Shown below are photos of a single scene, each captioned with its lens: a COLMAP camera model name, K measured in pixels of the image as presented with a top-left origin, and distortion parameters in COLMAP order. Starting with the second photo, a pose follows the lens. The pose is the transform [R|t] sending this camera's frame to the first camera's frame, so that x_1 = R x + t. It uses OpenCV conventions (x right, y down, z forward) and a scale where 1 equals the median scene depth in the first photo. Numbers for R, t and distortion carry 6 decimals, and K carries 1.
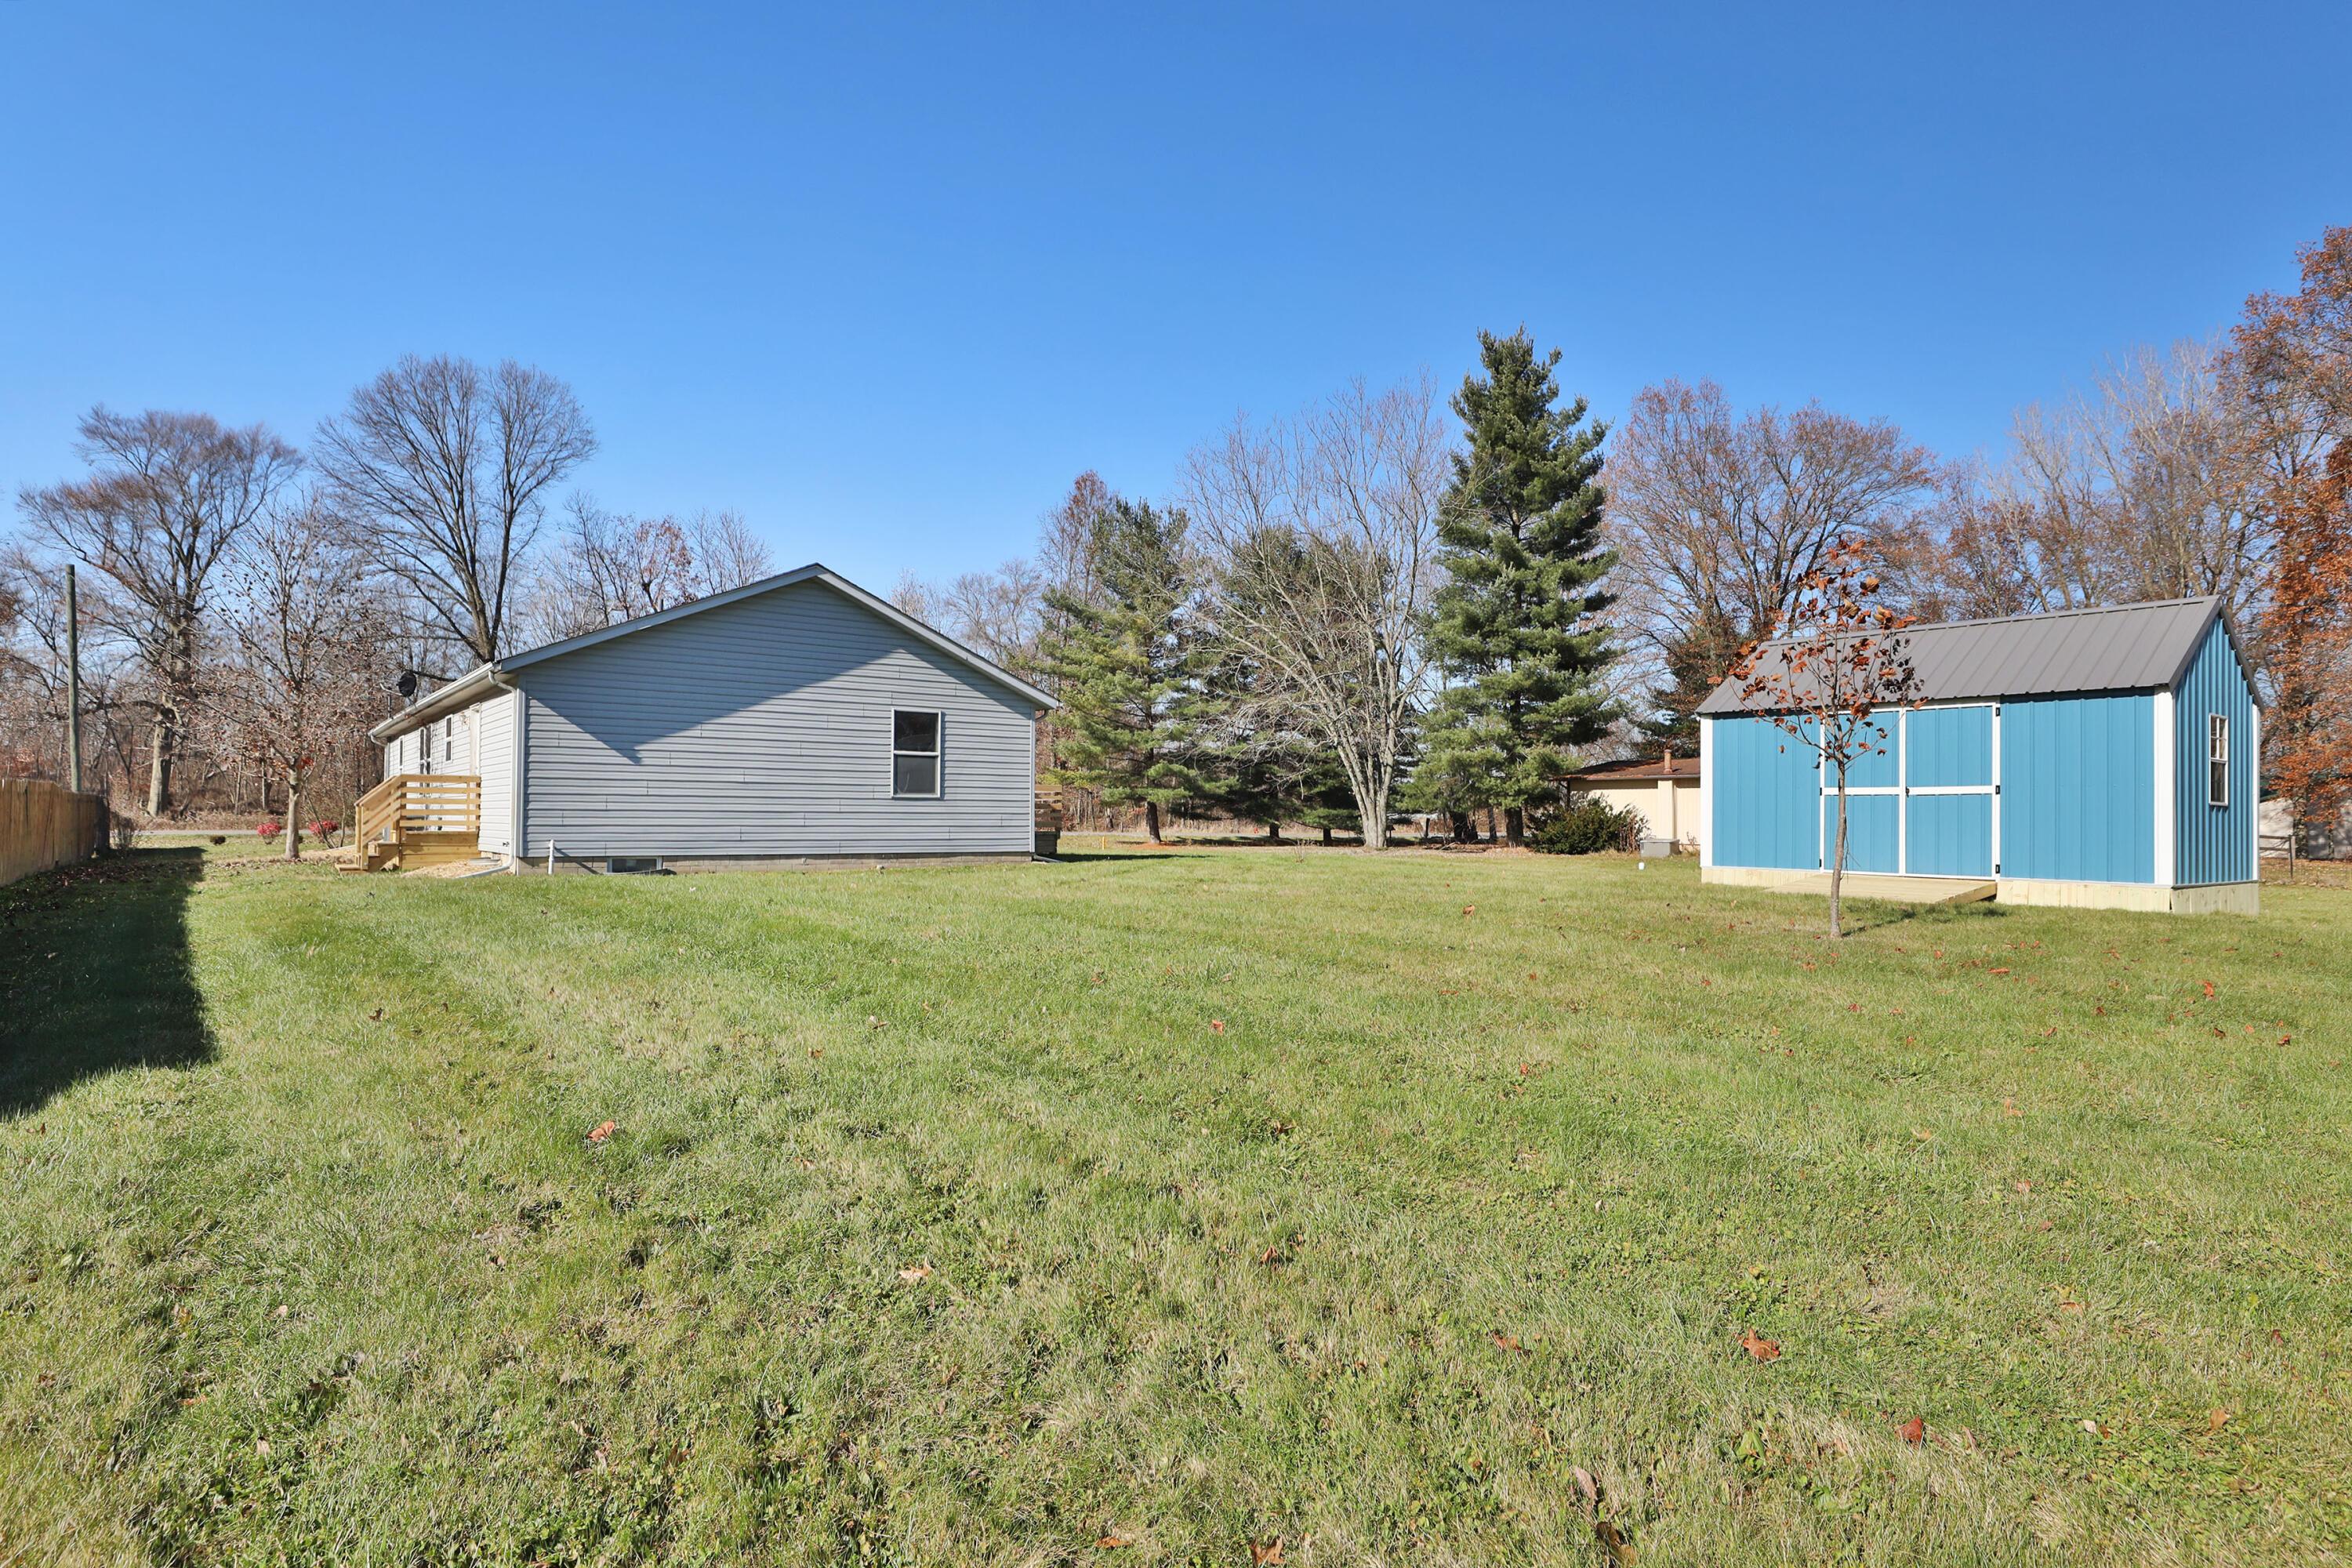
lens RADIAL K [[1460.8, 0, 1181.9], [0, 1460.8, 772.6], [0, 0, 1]] dist [-0.003050, -0.002596]
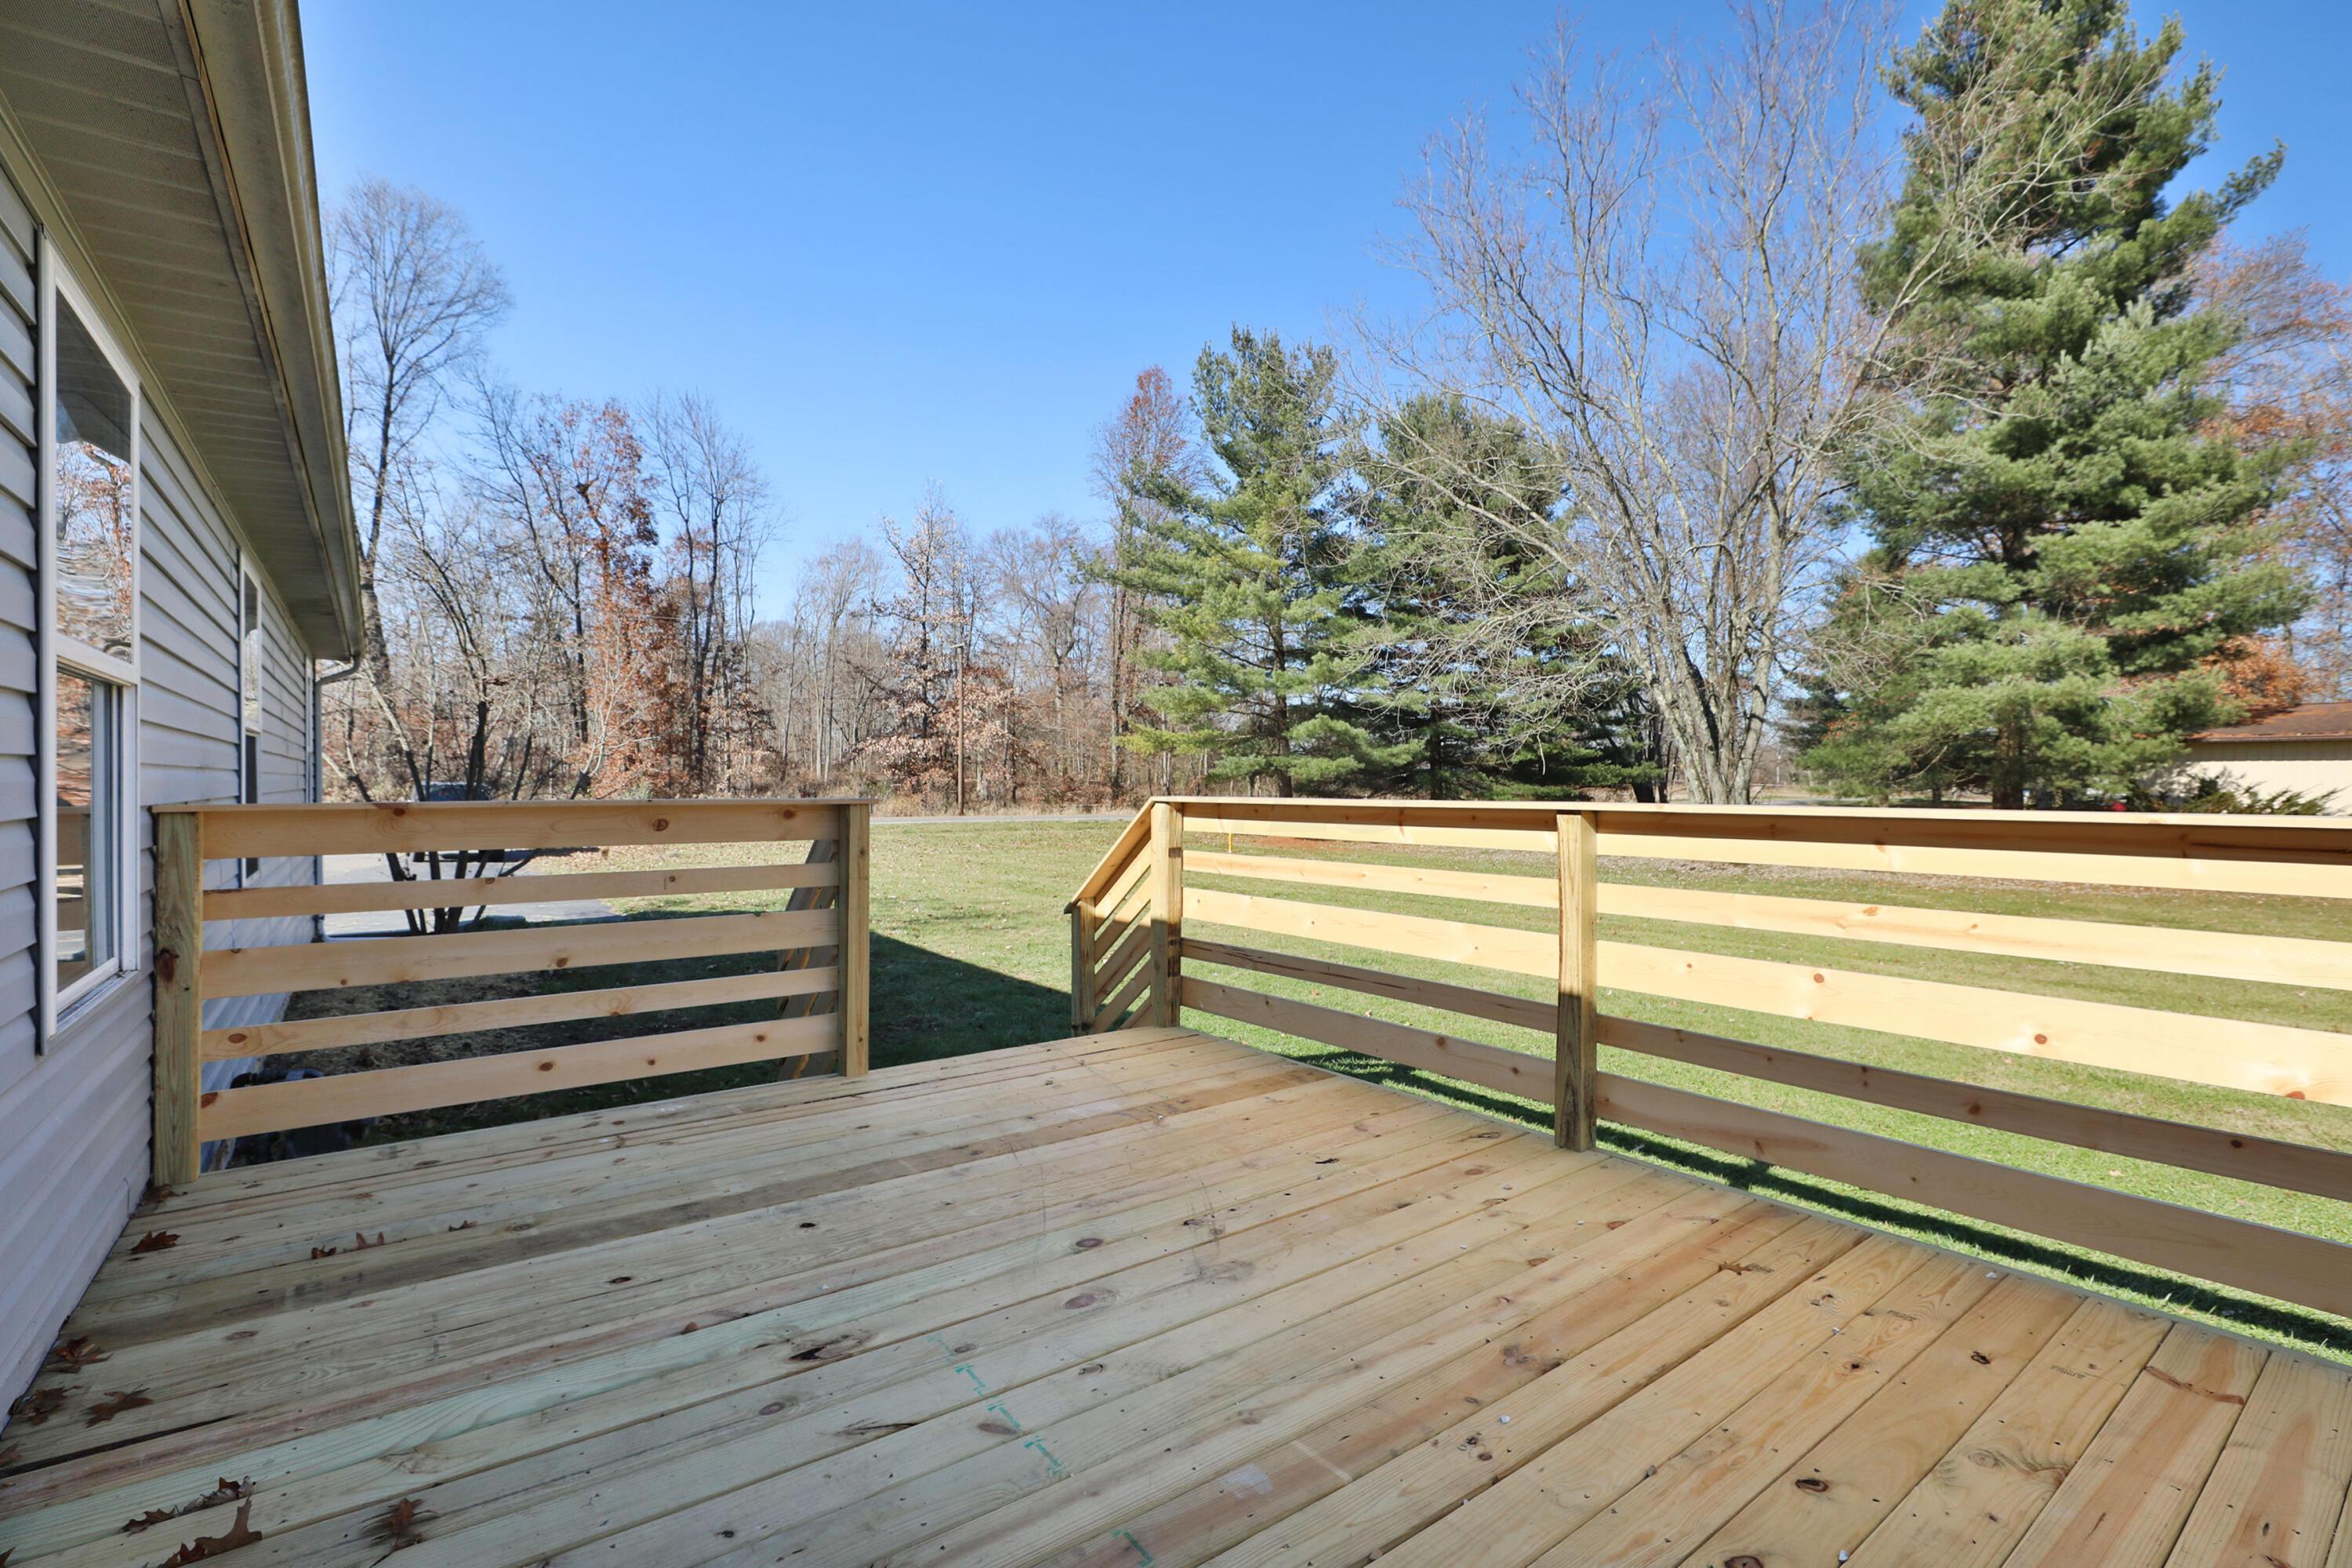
lens RADIAL K [[1068.6, 0, 1178.7], [0, 1068.6, 796.1], [0, 0, 1]] dist [0.003525, -0.000052]
pose [[0.999687, -0.003711, 0.024748, -0.073081], [0.002387, 0.998575, 0.053308, 0.002196], [-0.024910, -0.053232, 0.998271, 0.435076]]
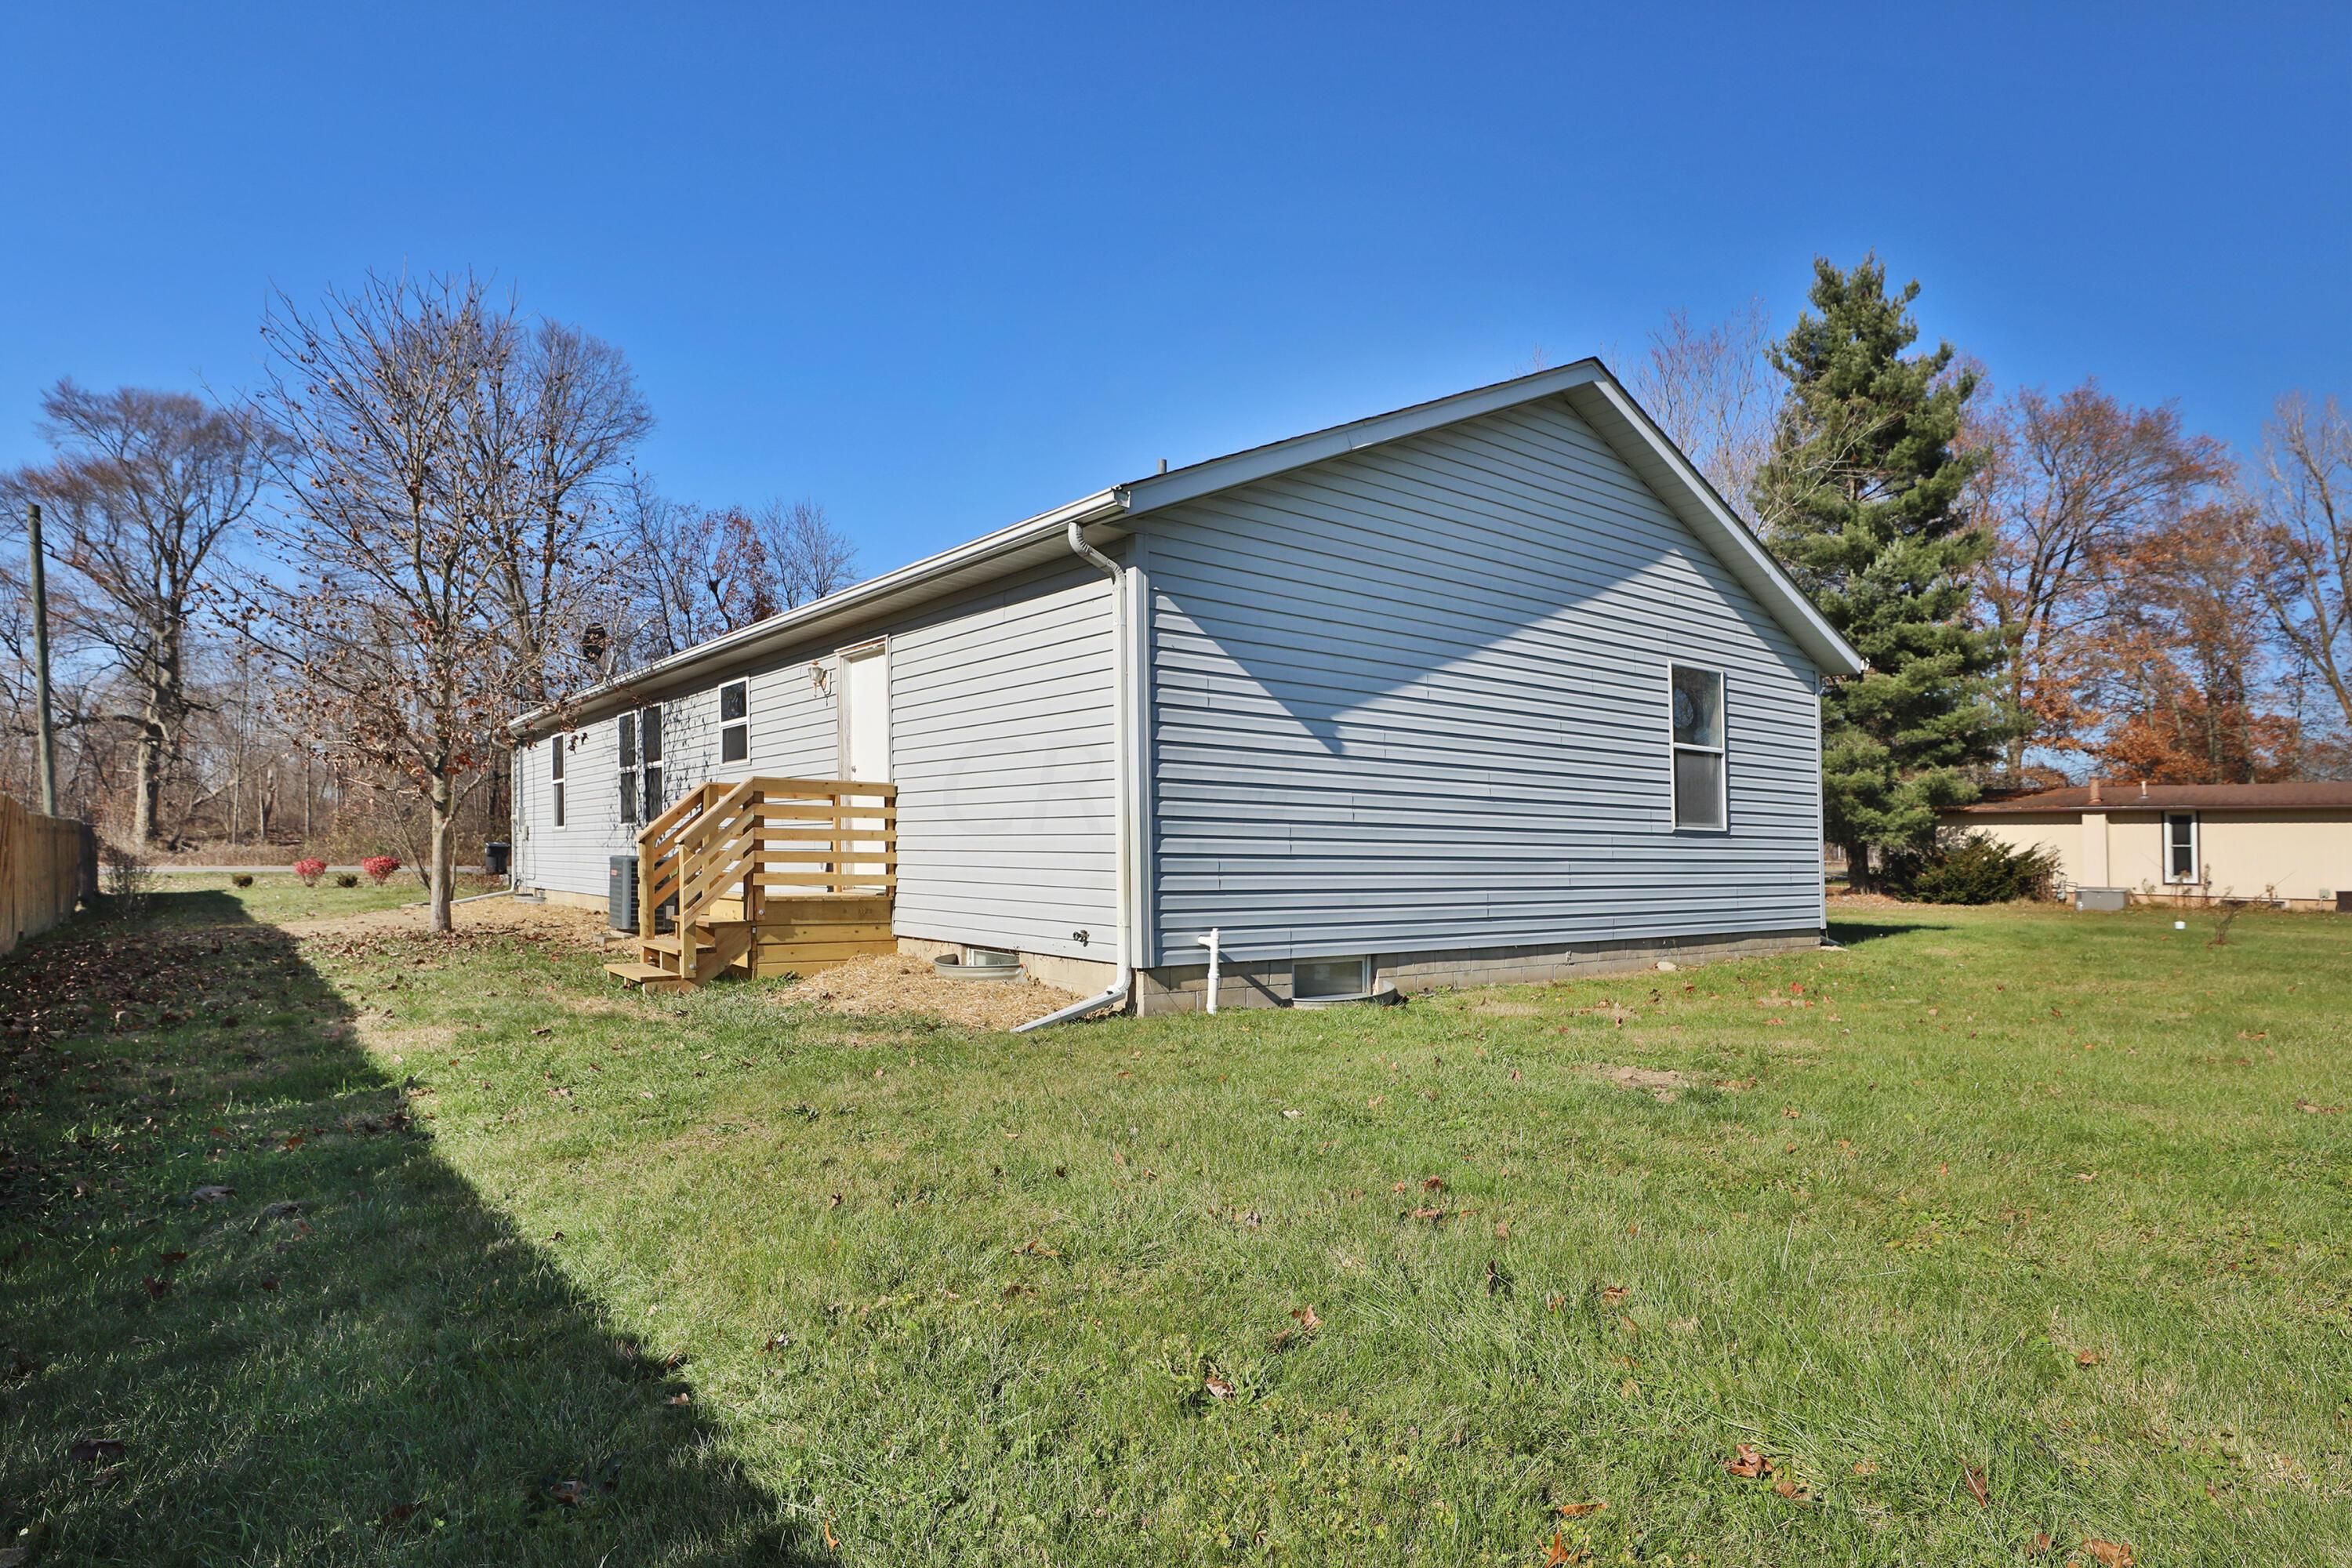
lens RADIAL K [[1313.7, 0, 1118.4], [0, 1313.7, 863.1], [0, 0, 1]] dist [-0.008005, 0.000766]
pose [[0.999334, 0.004575, 0.036195, -0.153060], [-0.006087, 0.999108, 0.041778, 0.003804], [-0.035972, -0.041971, 0.998471, 0.201147]]
